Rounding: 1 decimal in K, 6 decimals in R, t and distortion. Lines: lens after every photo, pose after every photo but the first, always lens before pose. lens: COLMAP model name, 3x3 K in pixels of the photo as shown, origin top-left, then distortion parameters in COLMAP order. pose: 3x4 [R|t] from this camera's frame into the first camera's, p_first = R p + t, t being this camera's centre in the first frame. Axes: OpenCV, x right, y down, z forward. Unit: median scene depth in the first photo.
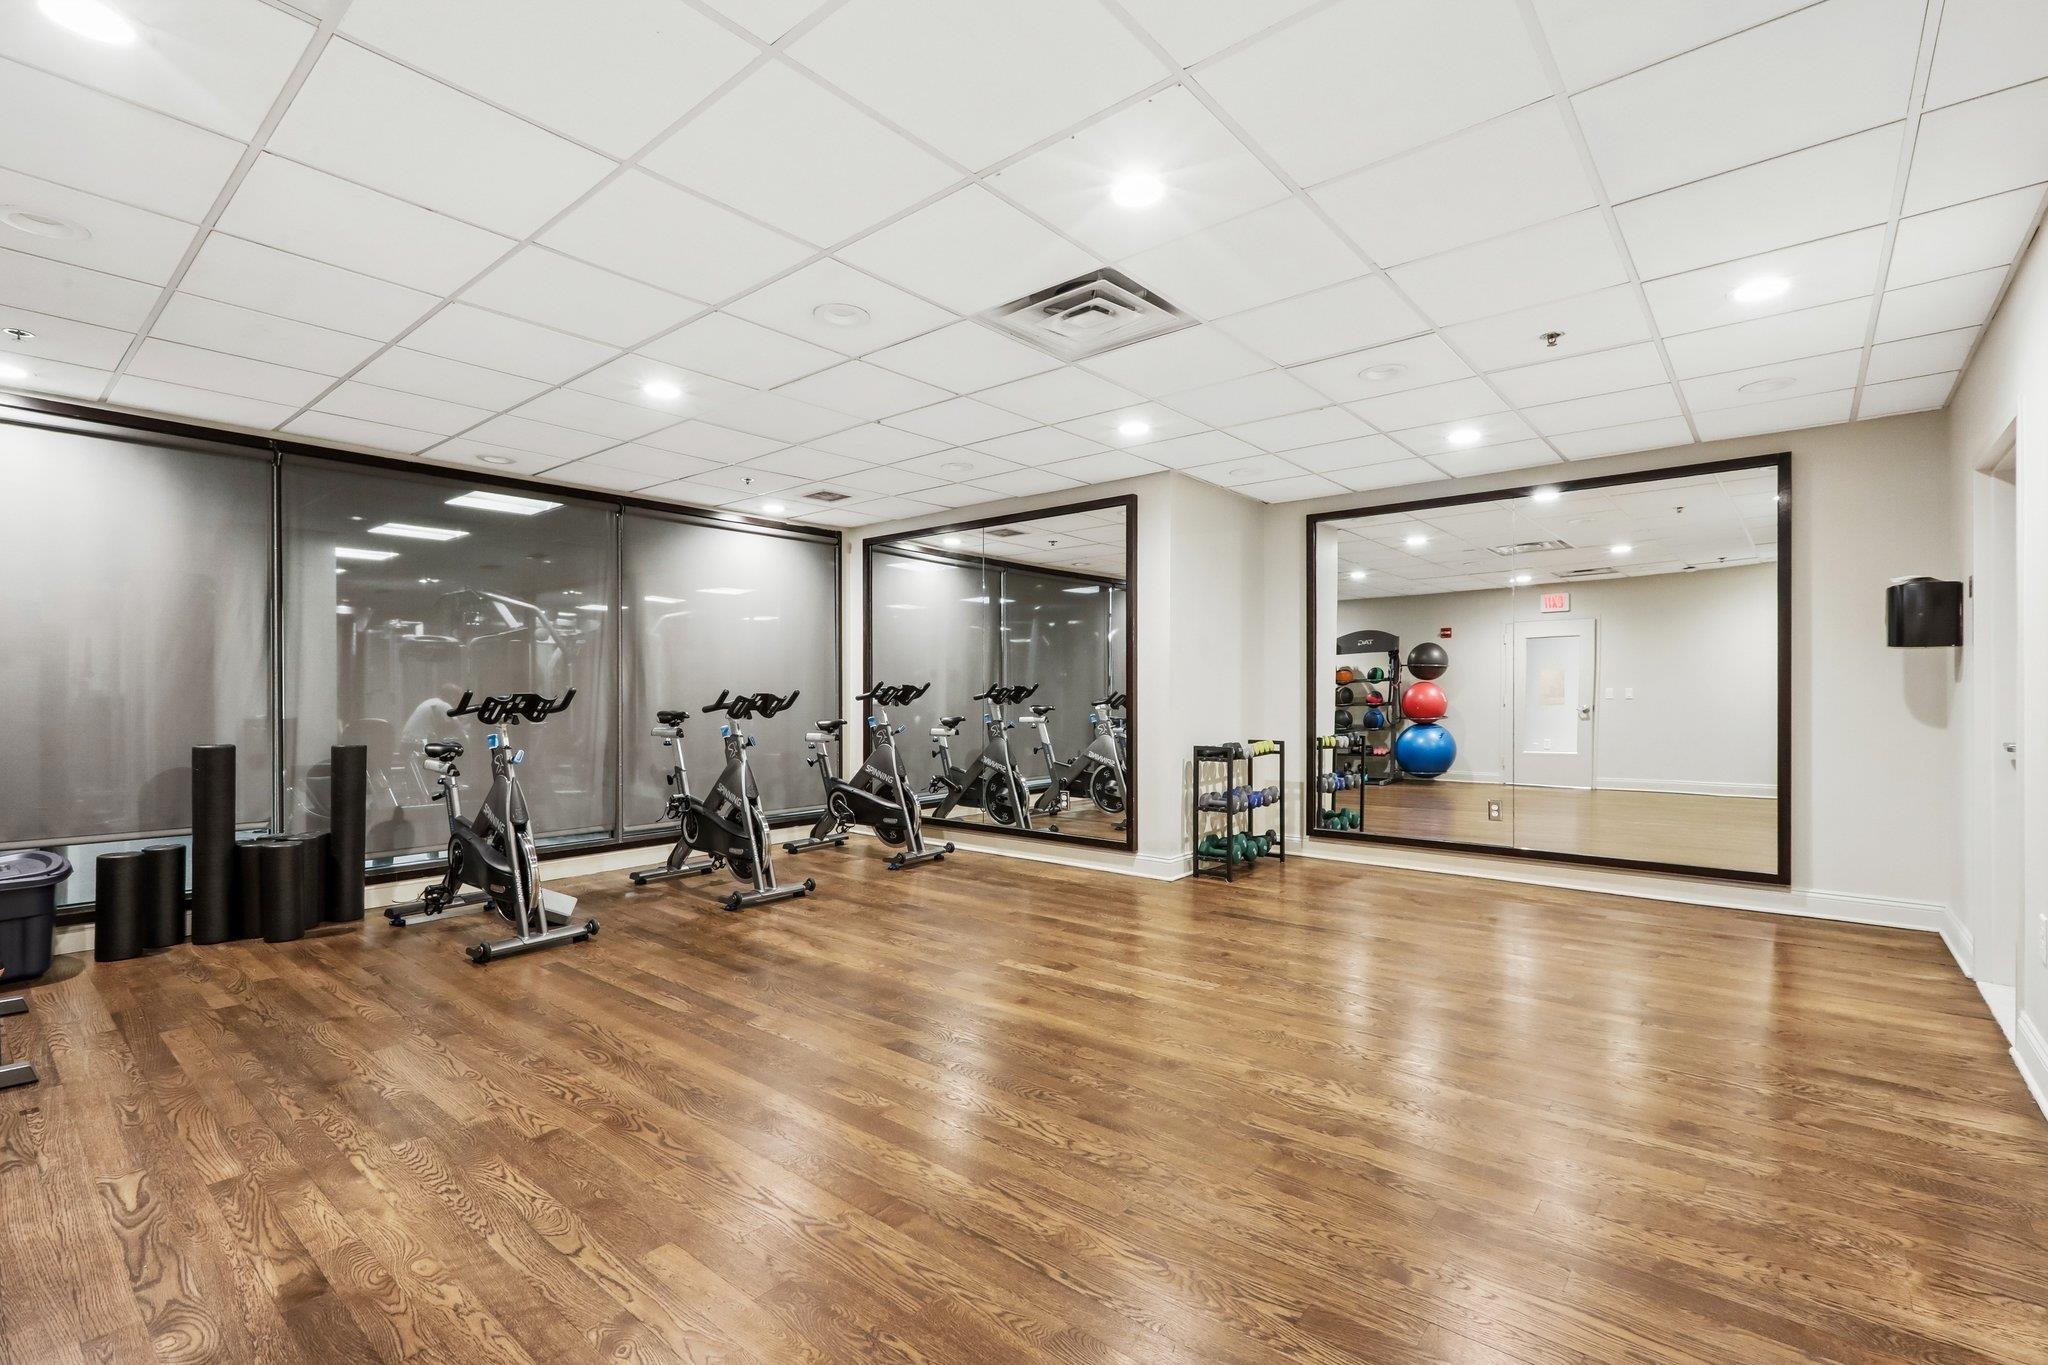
lens RADIAL K [[918.8, 0, 1021.7], [0, 918.8, 687.8], [0, 0, 1]] dist [0.001085, 0.000170]
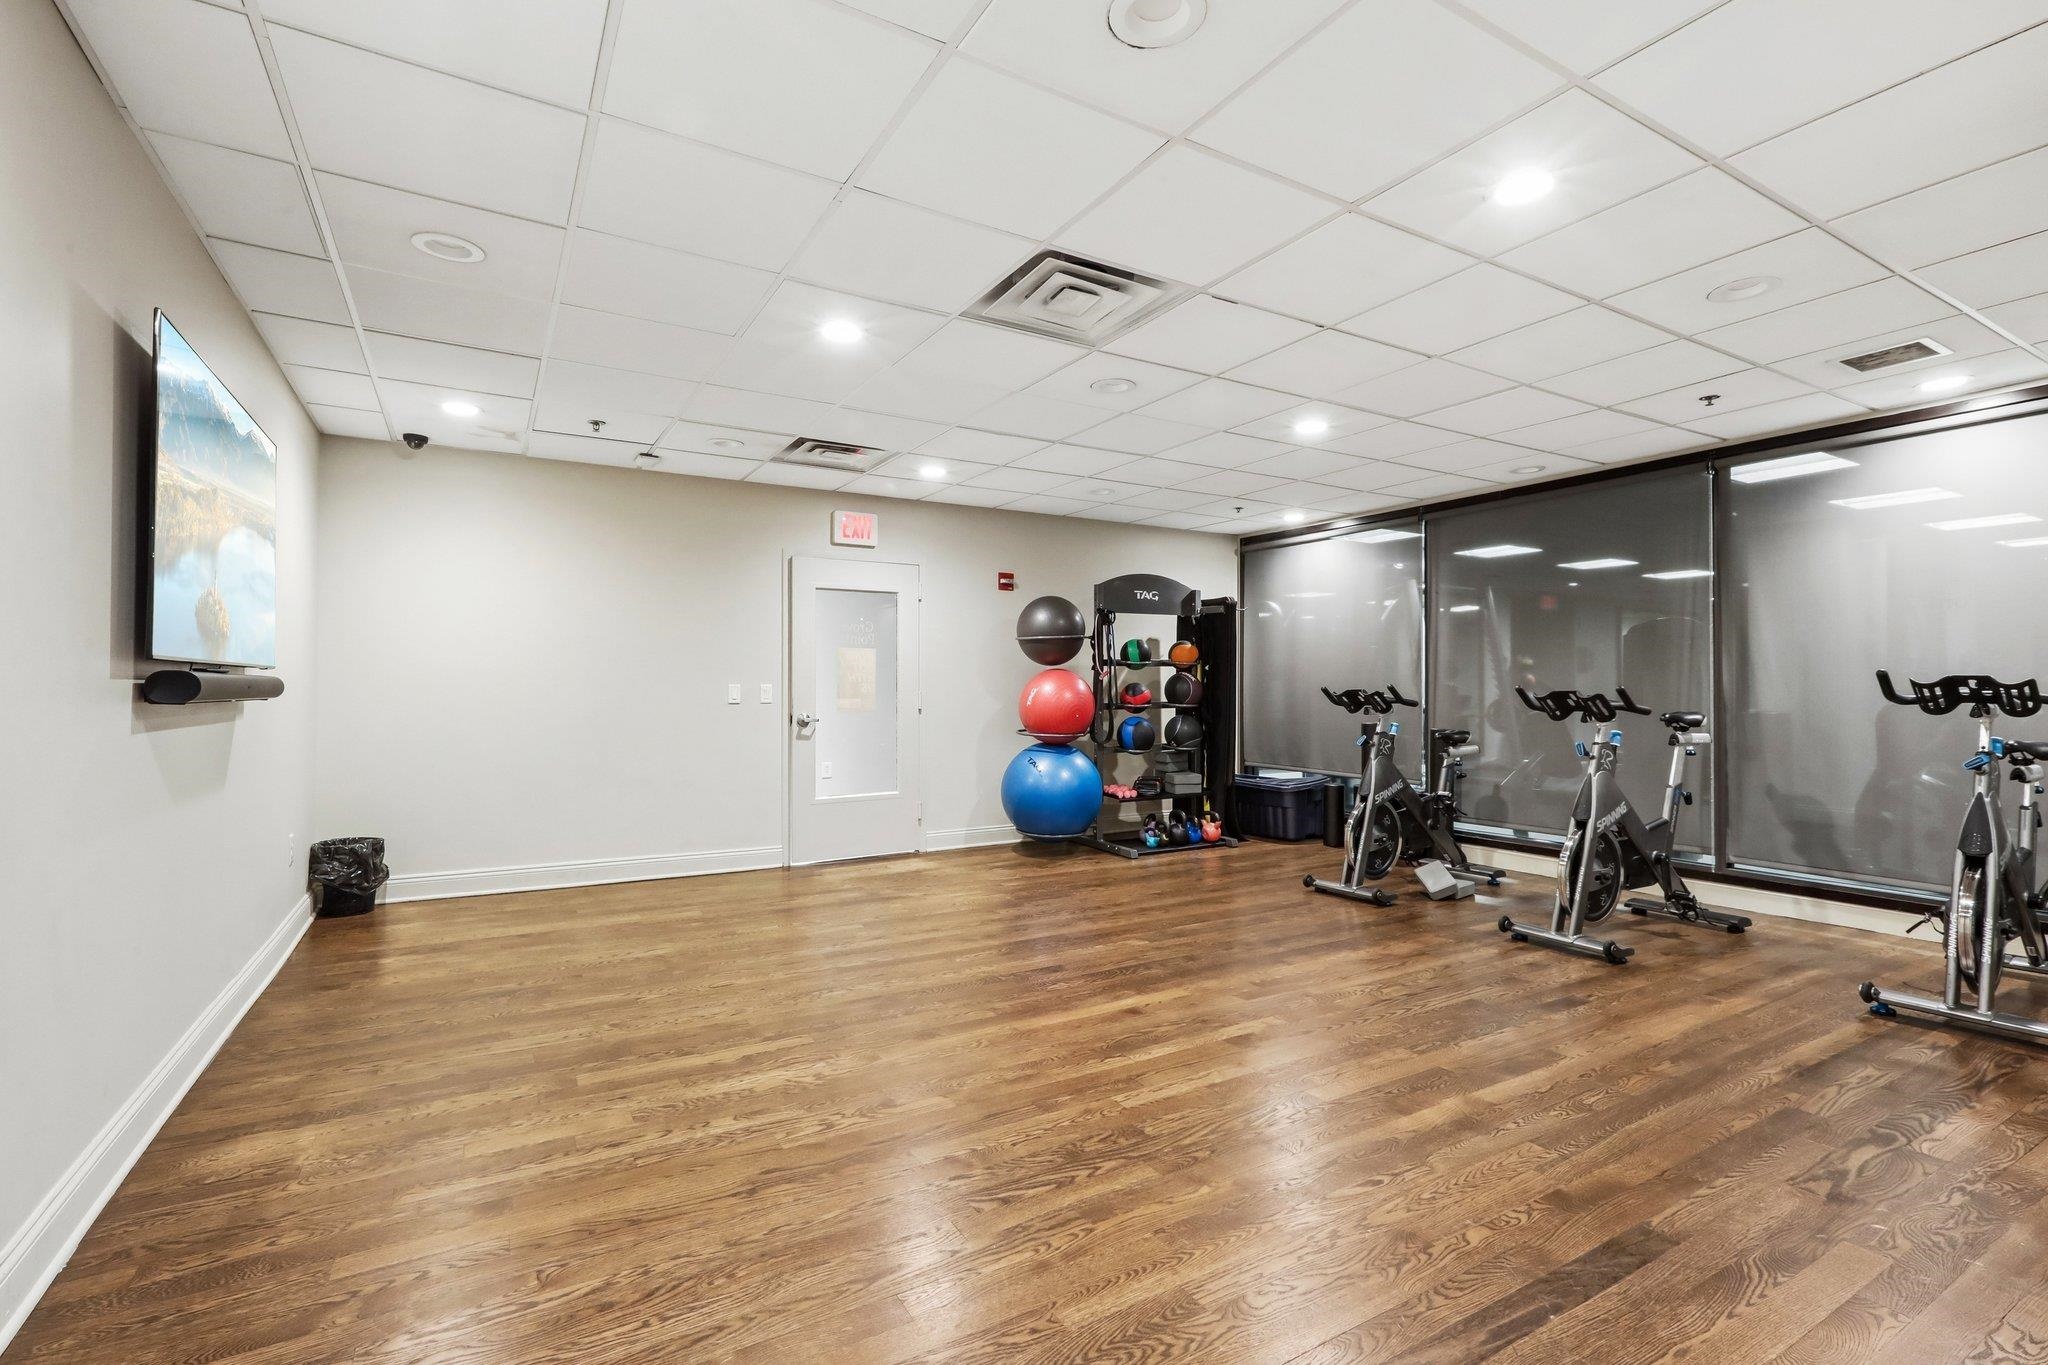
lens RADIAL K [[918.8, 0, 1017.7], [0, 918.8, 689.0], [0, 0, 1]] dist [0.001085, 0.000170]
pose [[-0.333970, -0.000834, -0.942583, 0.988419], [0.004540, 0.999987, -0.002493, 0.006648], [0.942573, -0.005112, -0.333962, 1.265648]]
